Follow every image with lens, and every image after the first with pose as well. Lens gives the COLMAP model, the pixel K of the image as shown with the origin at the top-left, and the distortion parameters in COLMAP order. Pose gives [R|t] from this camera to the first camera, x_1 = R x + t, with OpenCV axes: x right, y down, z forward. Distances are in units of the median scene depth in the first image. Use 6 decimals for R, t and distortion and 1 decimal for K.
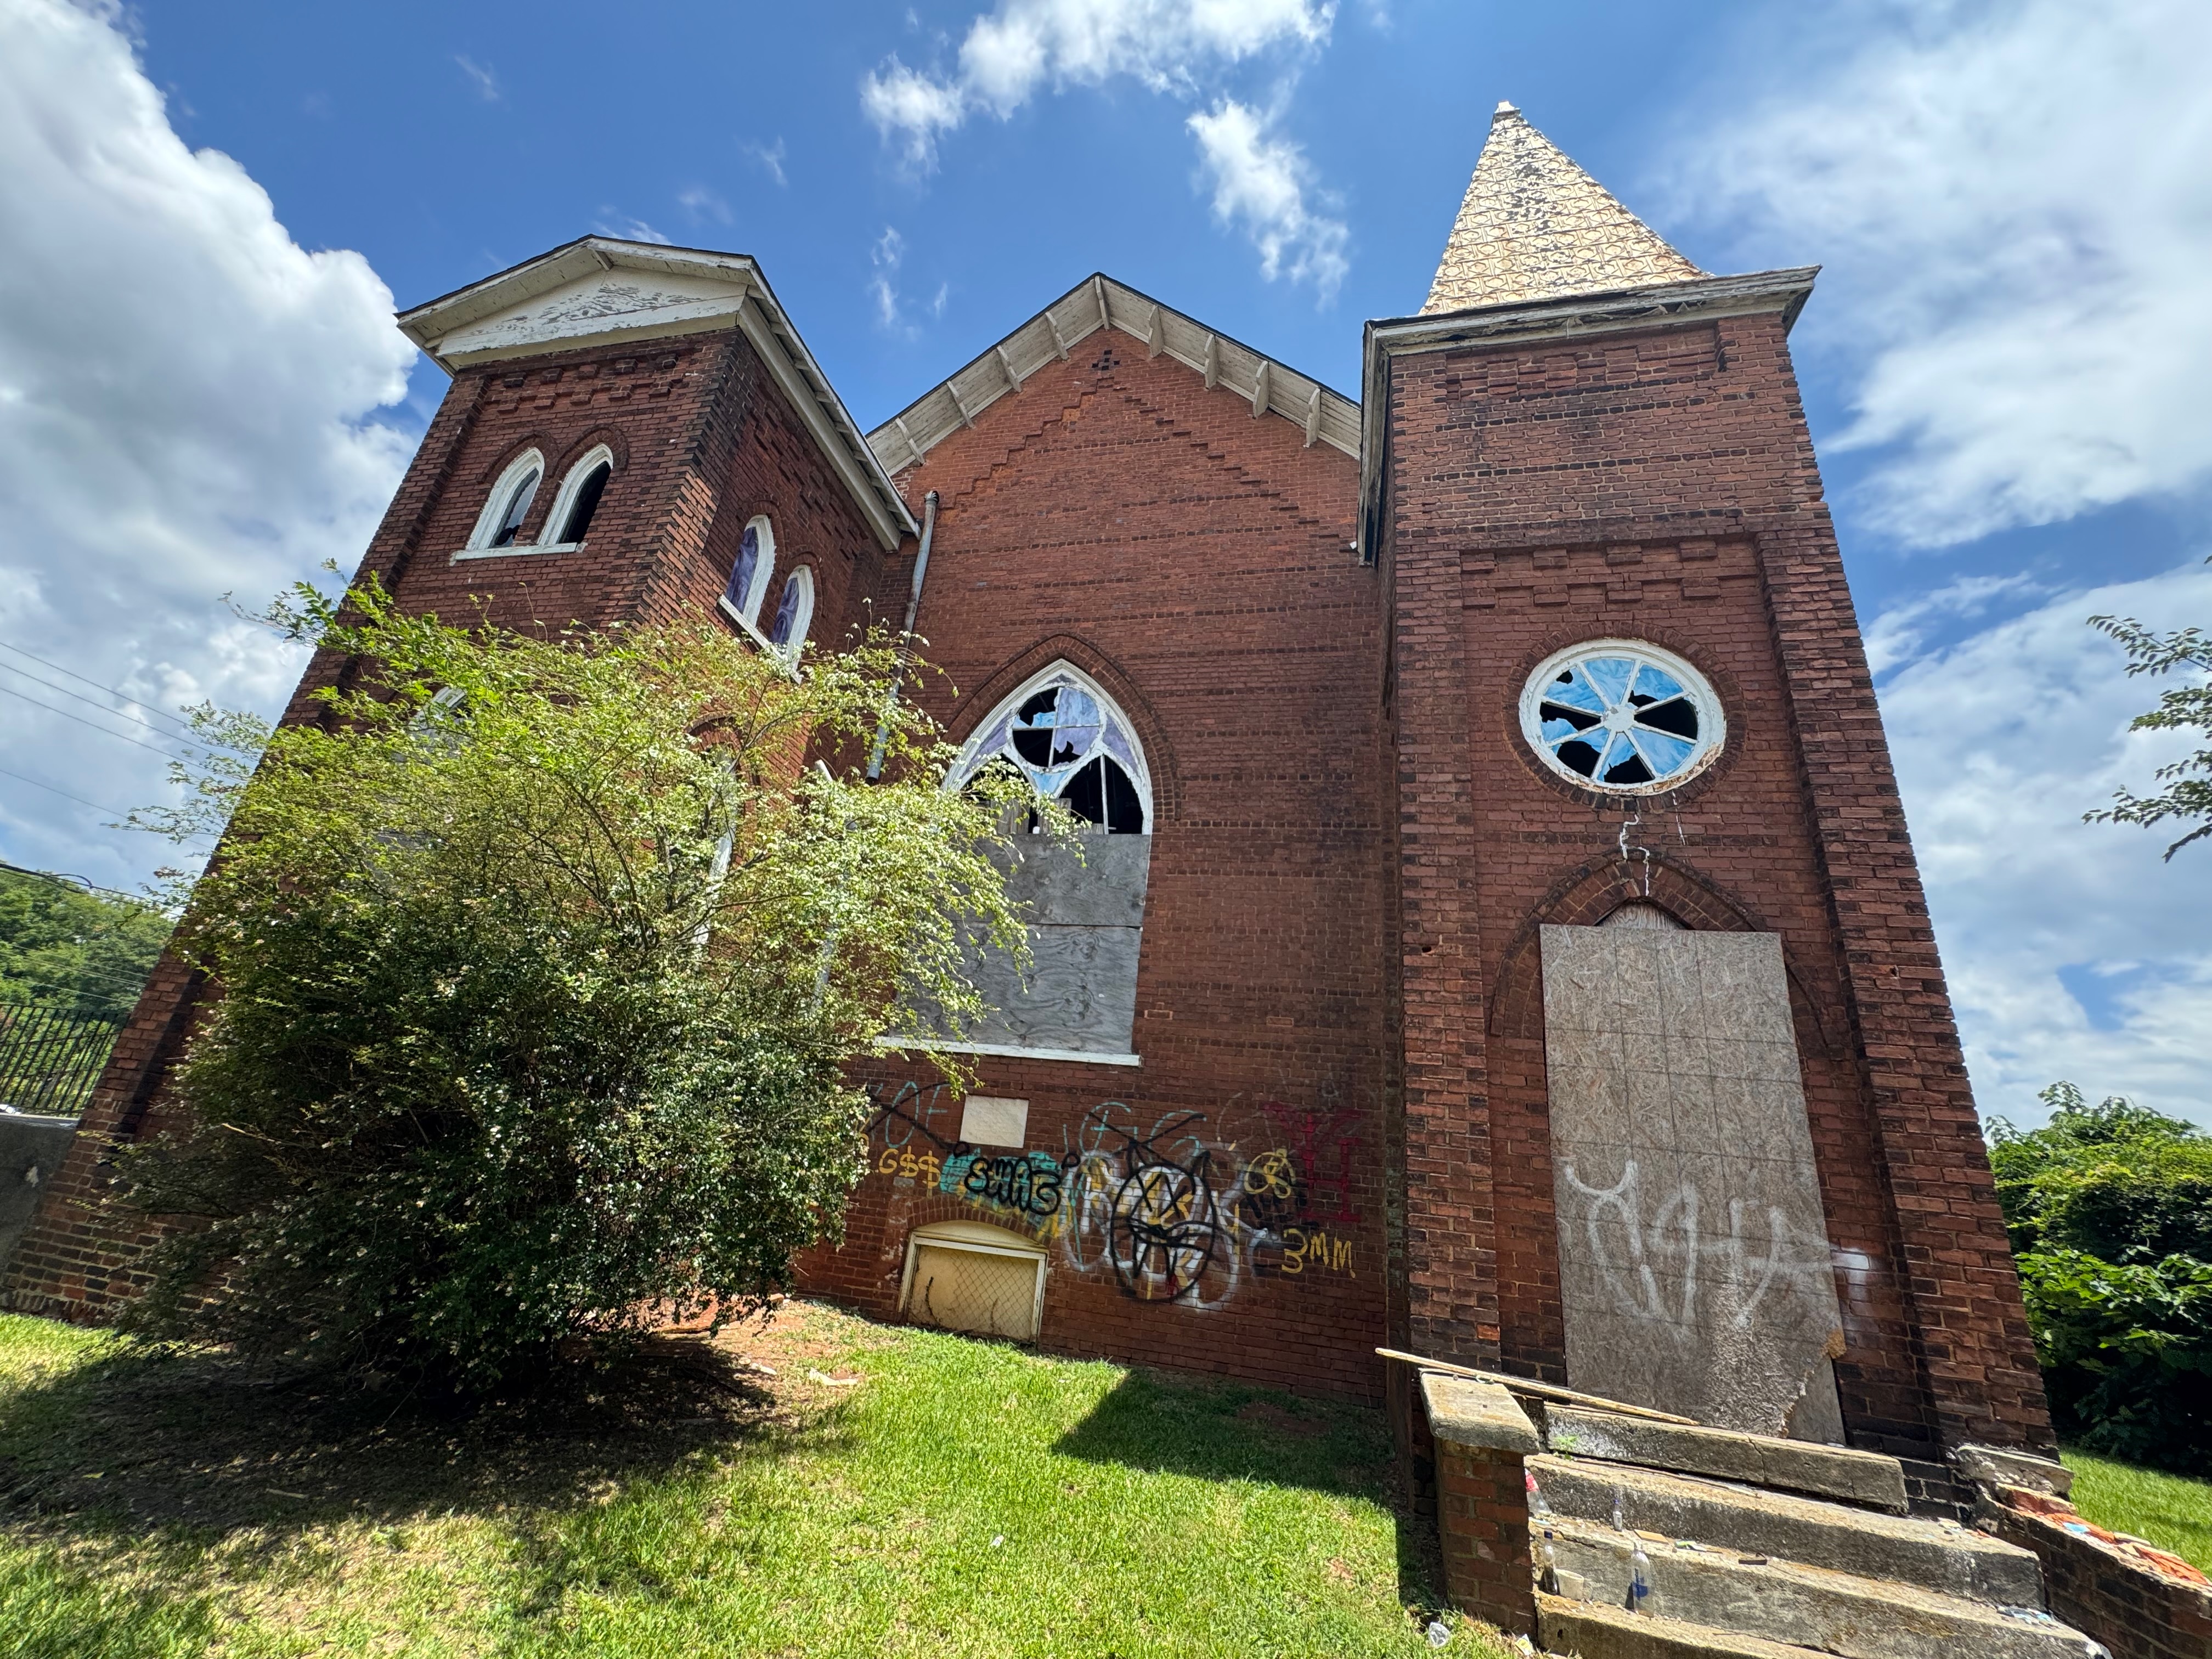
lens RADIAL K [[881.6, 0, 1110.4], [0, 881.6, 868.4], [0, 0, 1]] dist [-0.001049, -0.000016]
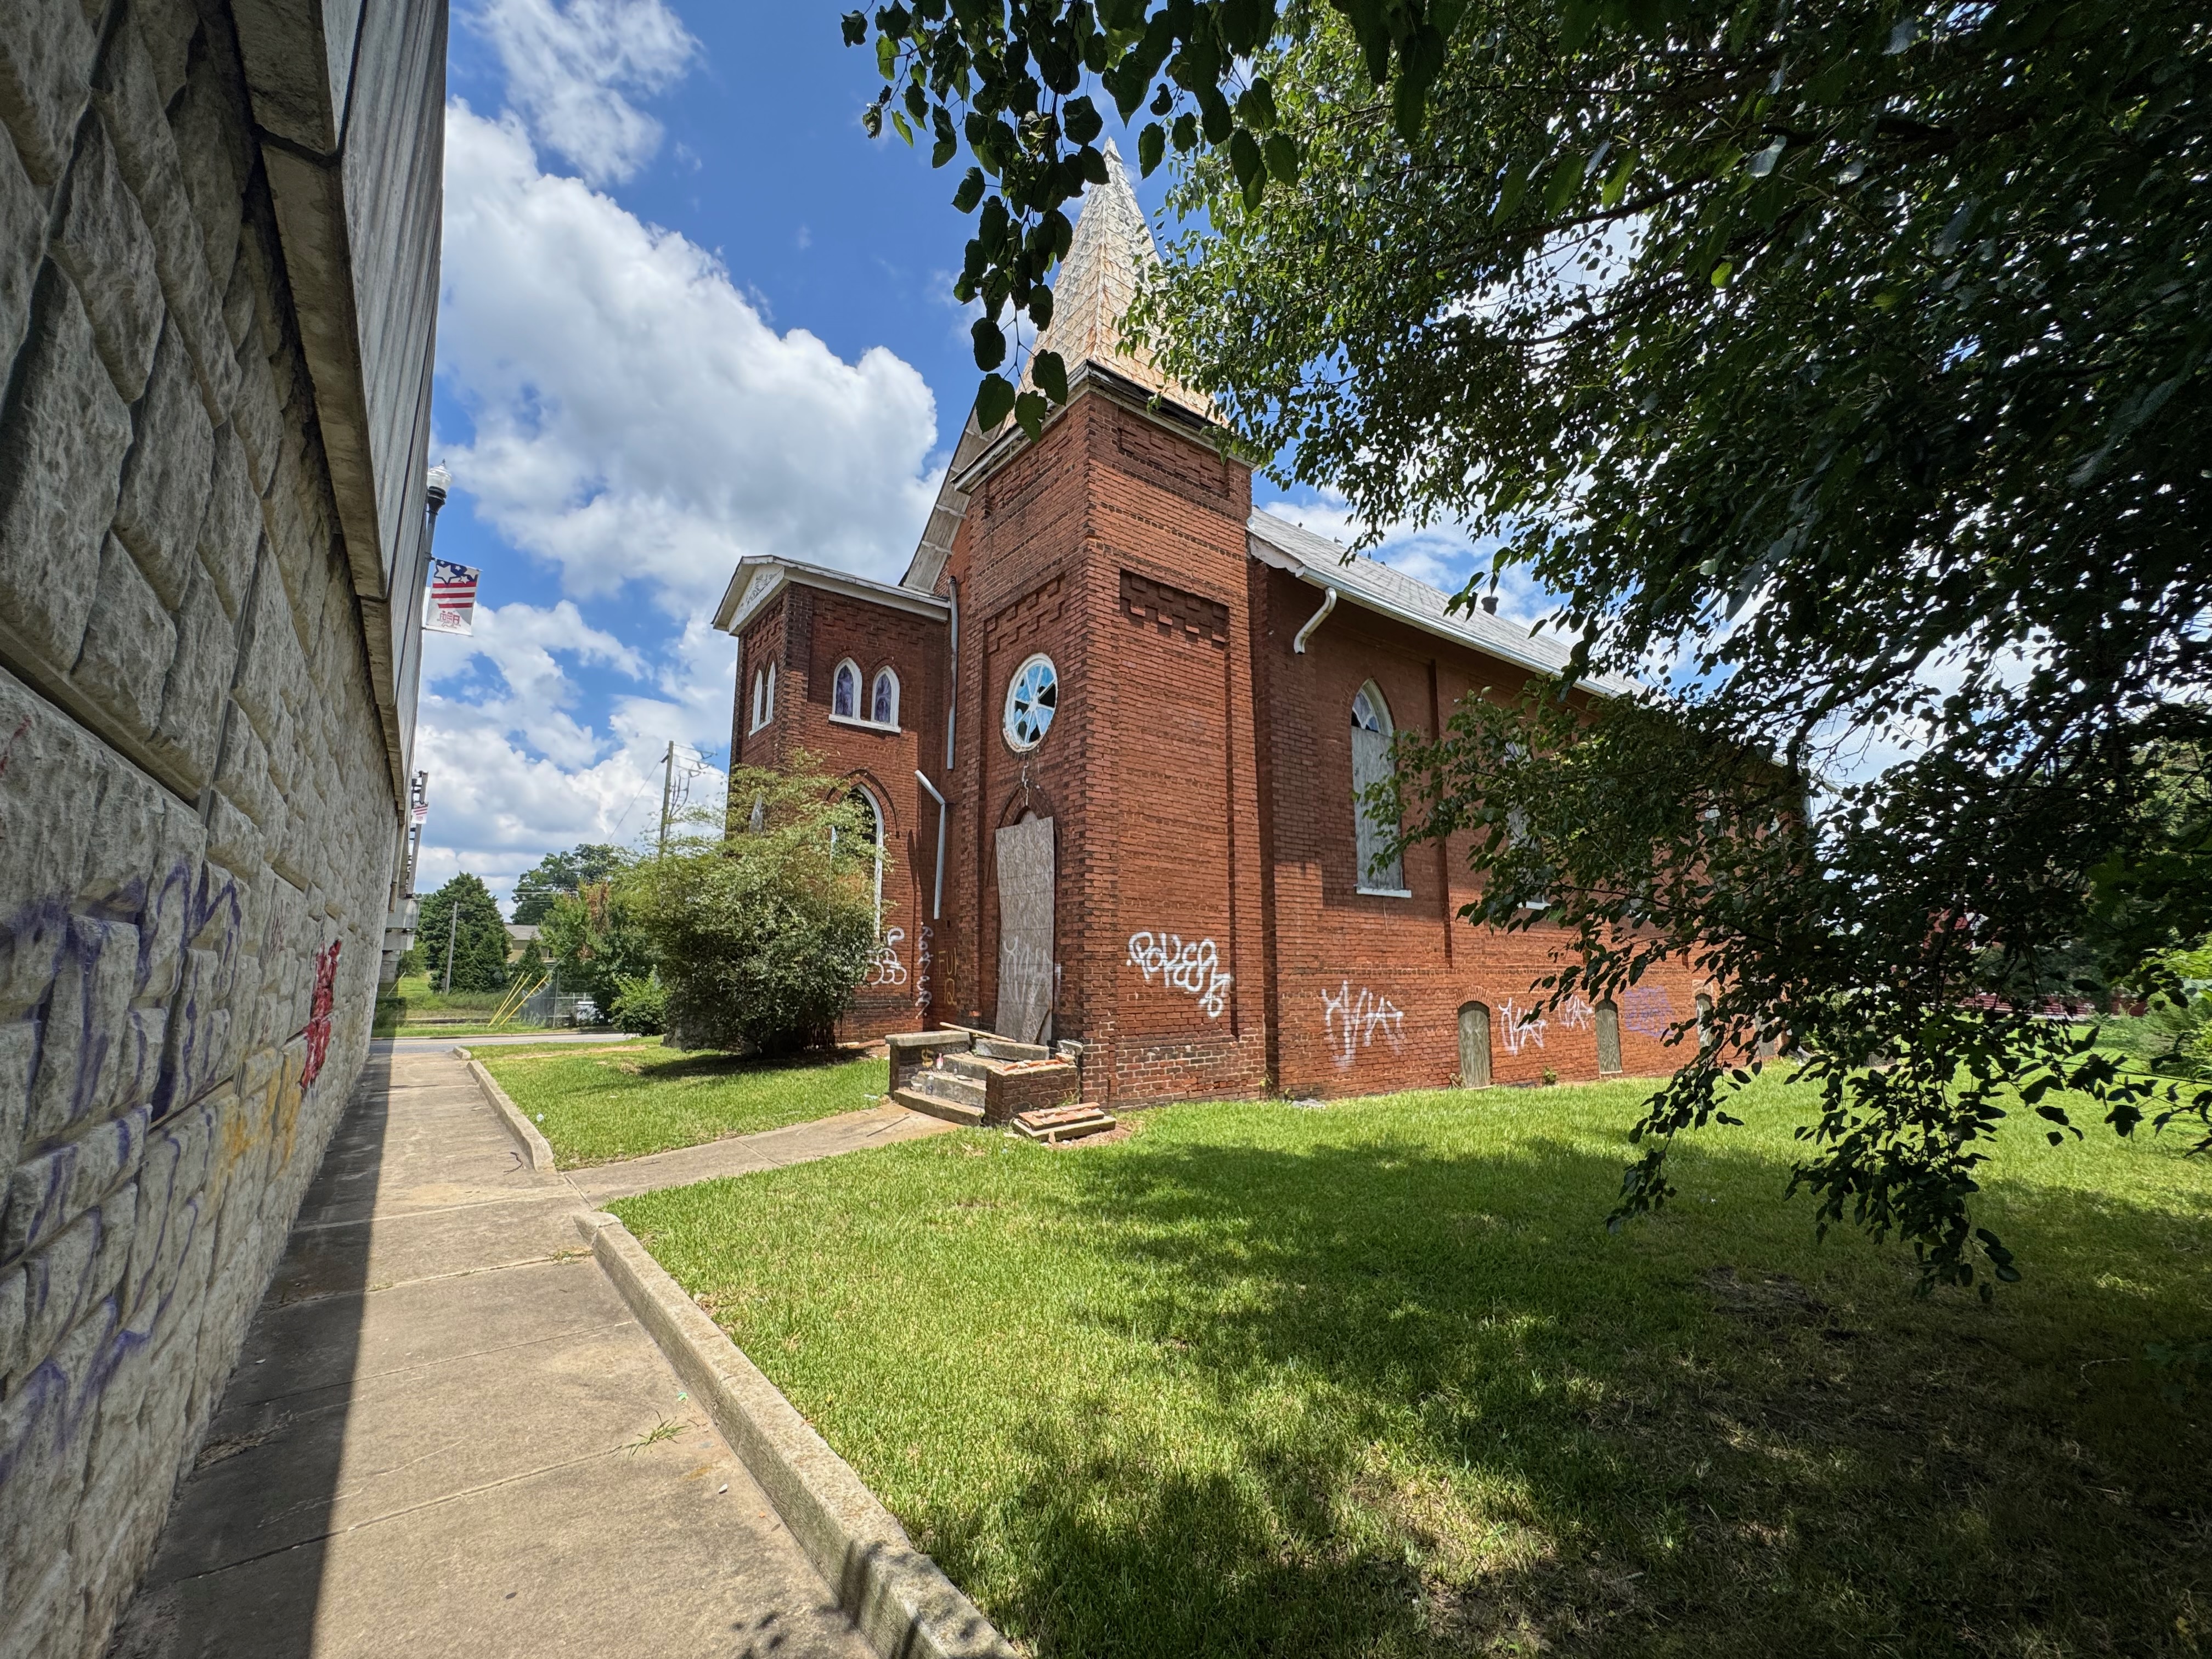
lens RADIAL K [[882.8, 0, 1106.6], [0, 882.8, 829.9], [0, 0, 1]] dist [-0.002618, 0.000019]
pose [[0.771077, -0.206189, -0.602434, 1.758401], [0.302972, 0.950960, 0.062310, 0.013589], [0.560043, -0.230566, 0.795733, -0.450513]]
